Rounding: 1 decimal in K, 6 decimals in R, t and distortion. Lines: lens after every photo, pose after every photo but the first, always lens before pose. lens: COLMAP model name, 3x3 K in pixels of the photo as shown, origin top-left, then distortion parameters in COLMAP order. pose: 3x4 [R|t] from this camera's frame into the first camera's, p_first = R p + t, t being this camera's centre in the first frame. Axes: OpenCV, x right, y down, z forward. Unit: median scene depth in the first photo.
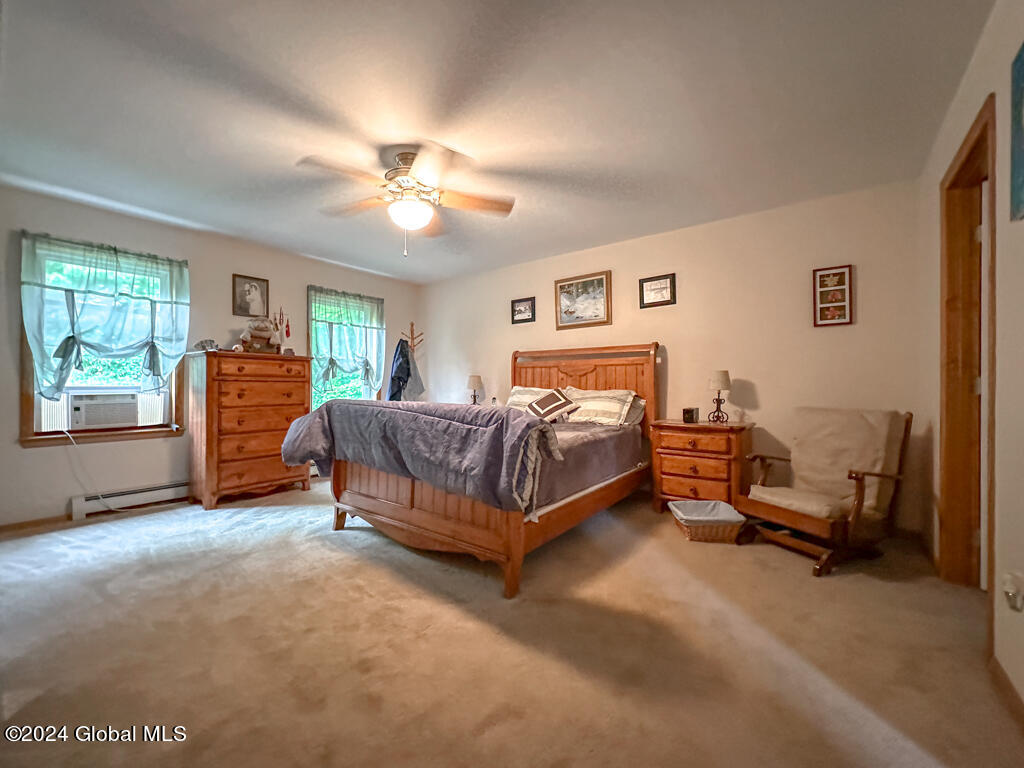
lens RADIAL K [[416.7, 0, 514.9], [0, 416.7, 388.8], [0, 0, 1]] dist [-0.000880, 0.000035]
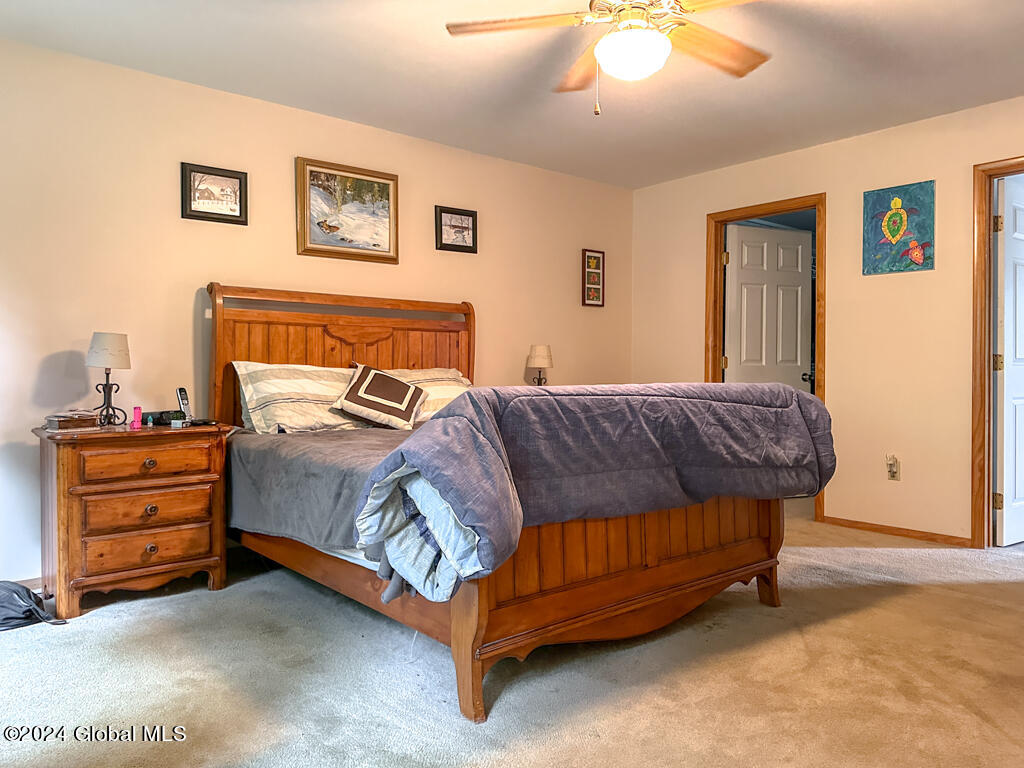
lens RADIAL K [[728.1, 0, 510.8], [0, 728.1, 380.4], [0, 0, 1]] dist [0.097580, -0.126674]
pose [[0.223021, -0.014566, 0.974705, -1.053032], [0.006169, 0.999889, 0.013531, 0.008515], [-0.974794, 0.002995, 0.223086, 0.774706]]
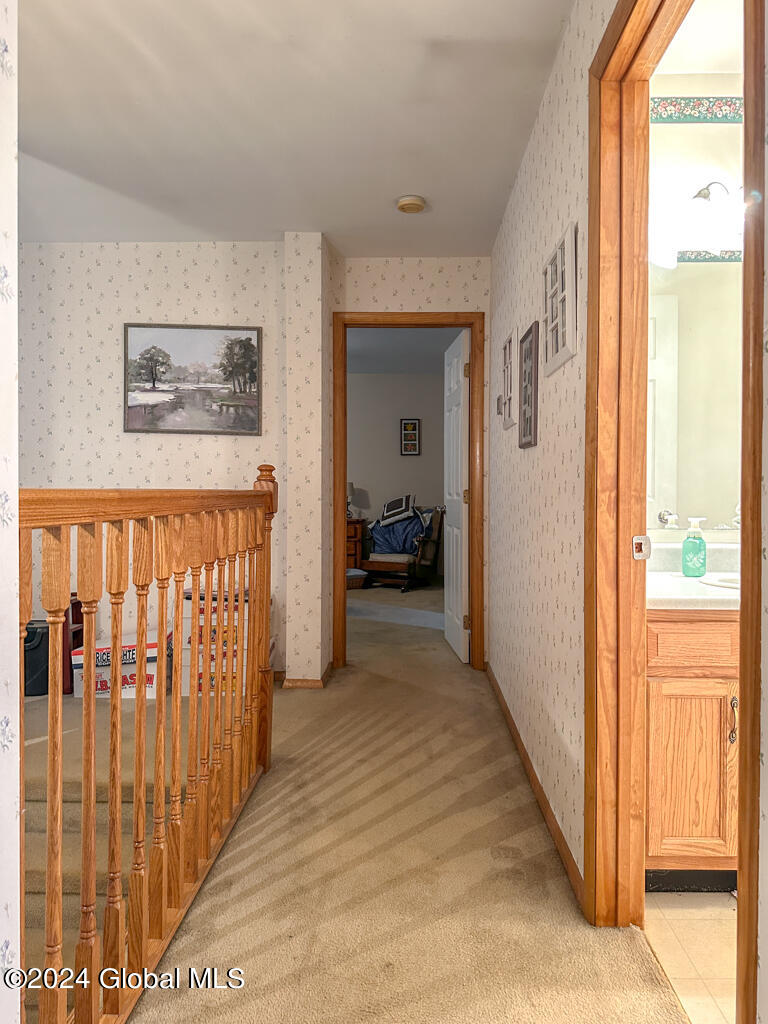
lens RADIAL K [[728.1, 0, 384.0], [0, 728.1, 512.0], [0, 0, 1]] dist [0.097580, -0.126674]
pose [[0.819995, -0.002694, 0.572364, -0.904674], [-0.003780, 0.999942, 0.010121, 0.036728], [-0.572358, -0.010463, 0.819937, -1.215794]]
